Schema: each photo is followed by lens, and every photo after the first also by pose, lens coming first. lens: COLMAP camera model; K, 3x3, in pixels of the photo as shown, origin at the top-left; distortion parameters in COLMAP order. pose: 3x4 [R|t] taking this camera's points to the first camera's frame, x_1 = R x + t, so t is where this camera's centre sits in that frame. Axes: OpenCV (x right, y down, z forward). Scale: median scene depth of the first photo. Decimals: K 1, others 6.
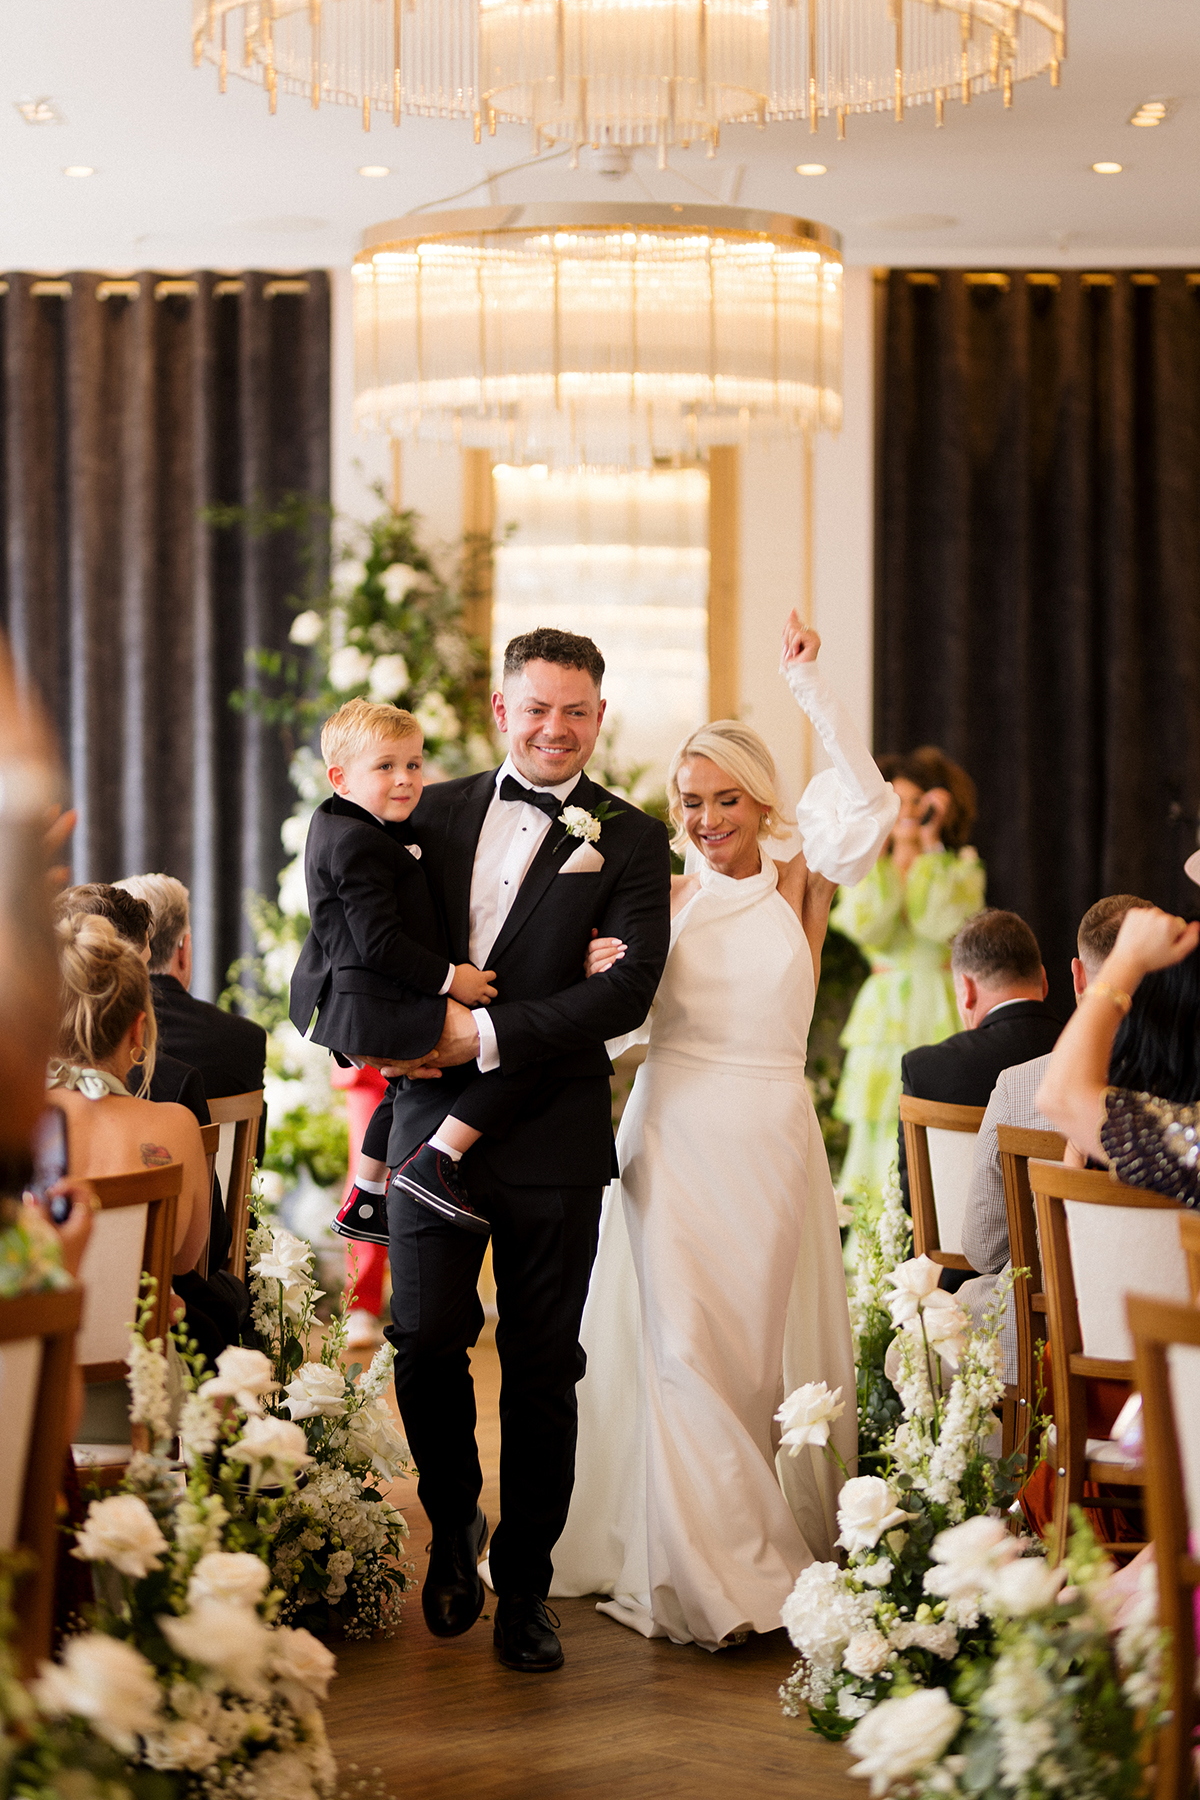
lens RADIAL K [[4493.5, 0, 407.5], [0, 4493.5, 899.1], [0, 0, 1]] dist [-0.012909, -0.315420]
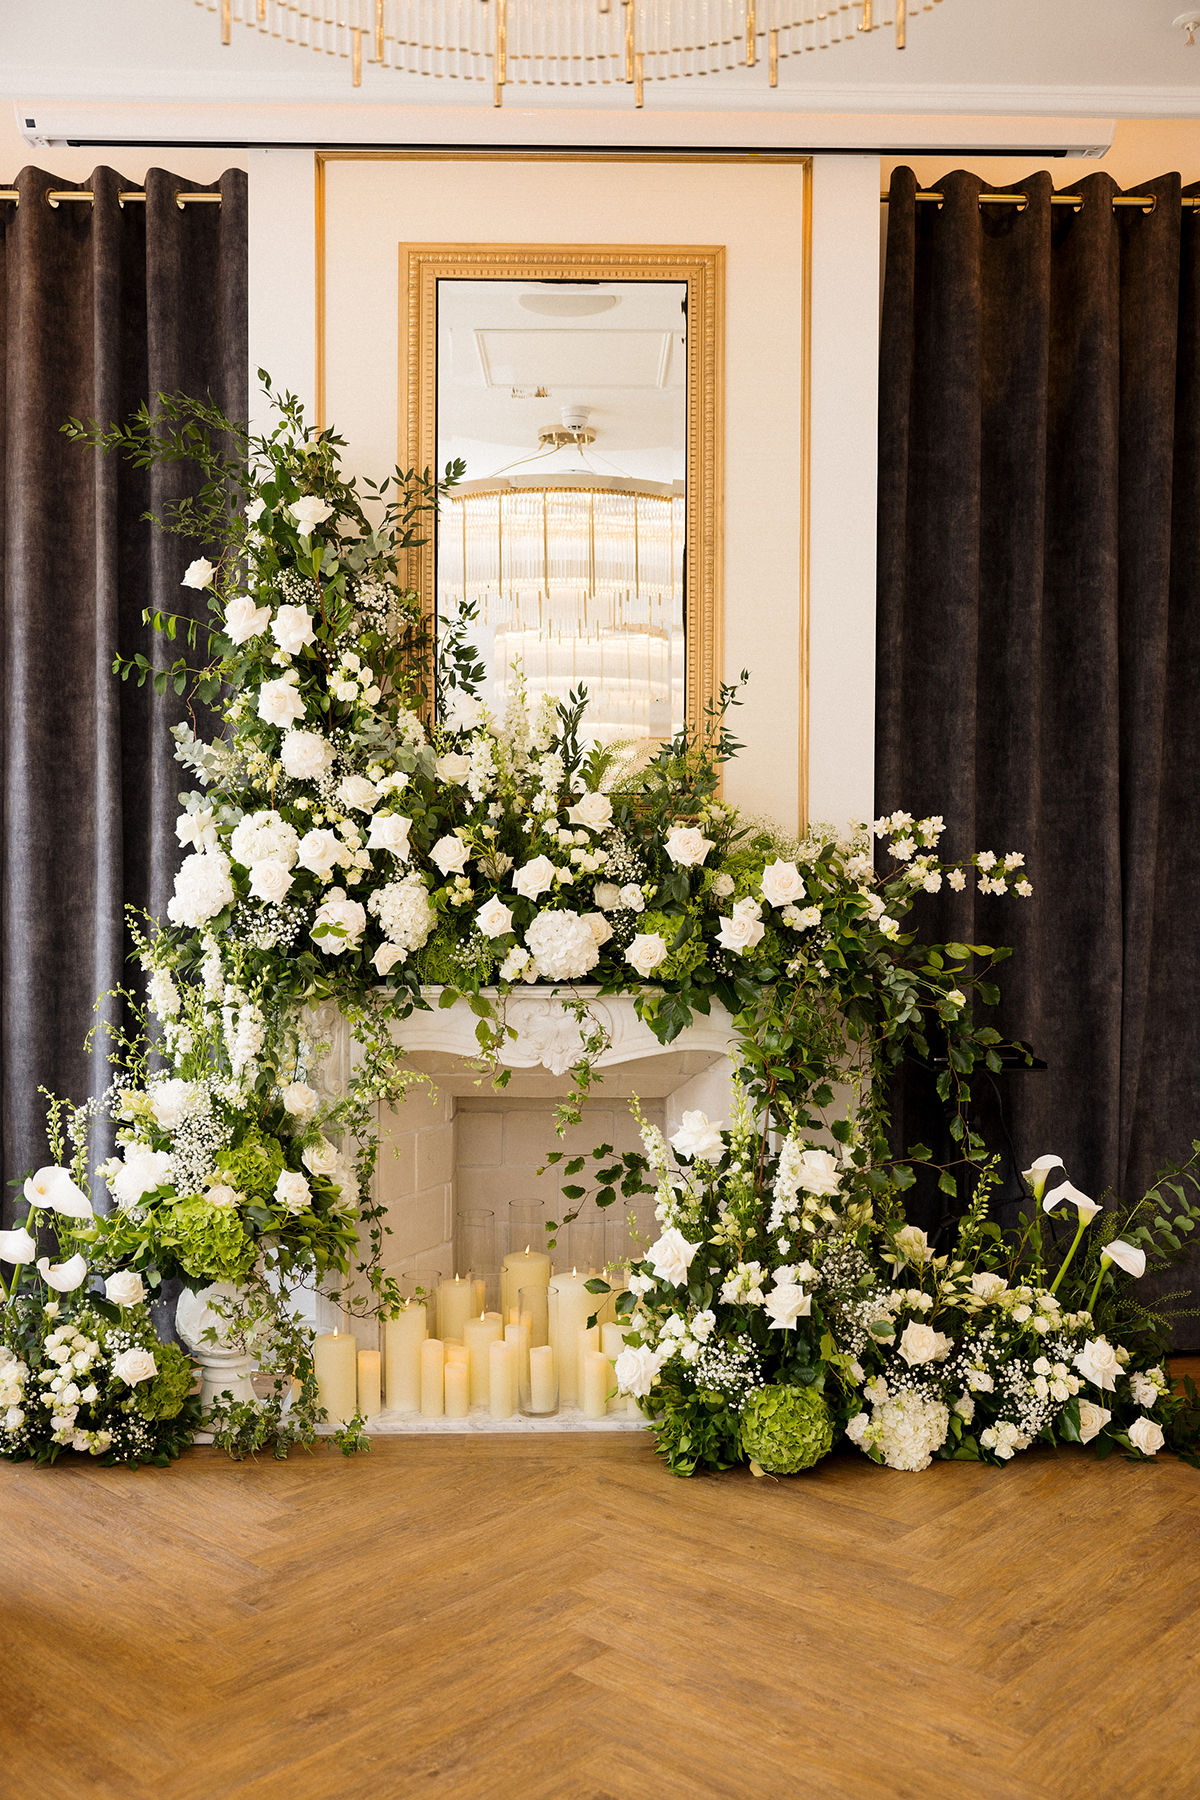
lens RADIAL K [[2046.5, 0, 600.0], [0, 2046.5, 900.0], [0, 0, 1]] dist [-0.011044, -0.012998]
pose [[0.997877, 0.000721, 0.065124, 0.025199], [-0.001656, 0.999896, 0.014296, -0.006900], [-0.065107, -0.014374, 0.997775, 0.612418]]
